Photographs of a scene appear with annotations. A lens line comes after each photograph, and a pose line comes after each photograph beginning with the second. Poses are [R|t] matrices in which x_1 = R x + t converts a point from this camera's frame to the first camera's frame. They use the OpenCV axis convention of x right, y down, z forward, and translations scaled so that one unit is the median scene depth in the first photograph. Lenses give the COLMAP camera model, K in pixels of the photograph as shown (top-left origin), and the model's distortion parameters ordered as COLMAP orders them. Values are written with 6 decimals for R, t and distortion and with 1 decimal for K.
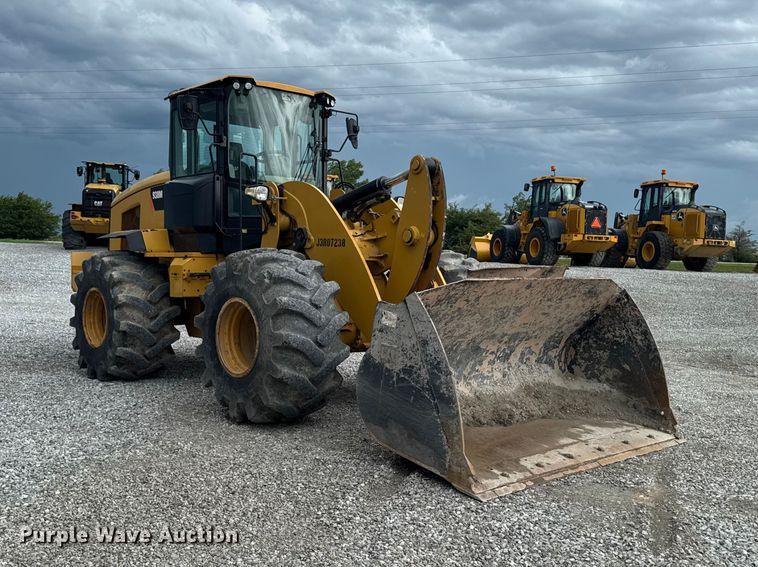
lens RADIAL K [[783.4, 0, 379.0], [0, 783.4, 283.5], [0, 0, 1]] dist [0.021367, -0.004775]
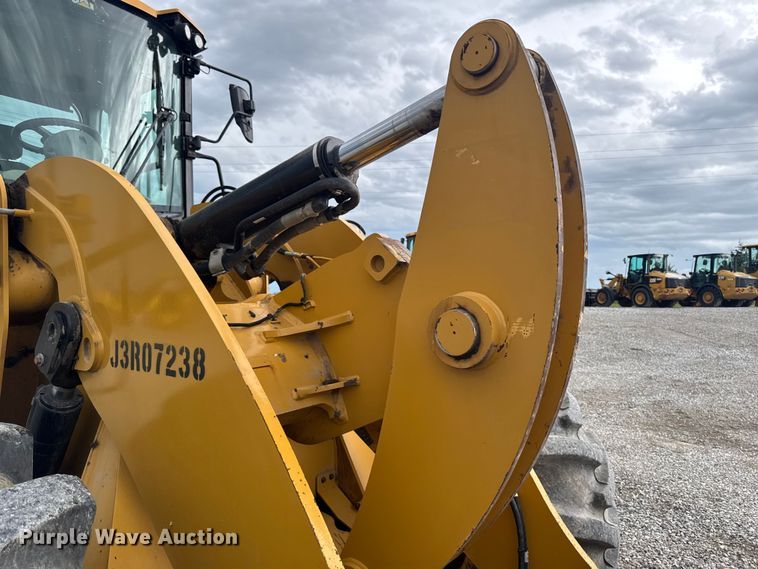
lens RADIAL K [[541.1, 0, 375.0], [0, 541.1, 284.5], [0, 0, 1]] dist [0.061790, -0.075437]
pose [[0.982551, -0.026817, 0.184049, -0.019297], [0.036781, 0.998024, -0.050935, -0.059867], [-0.182320, 0.056816, 0.981596, 0.734435]]
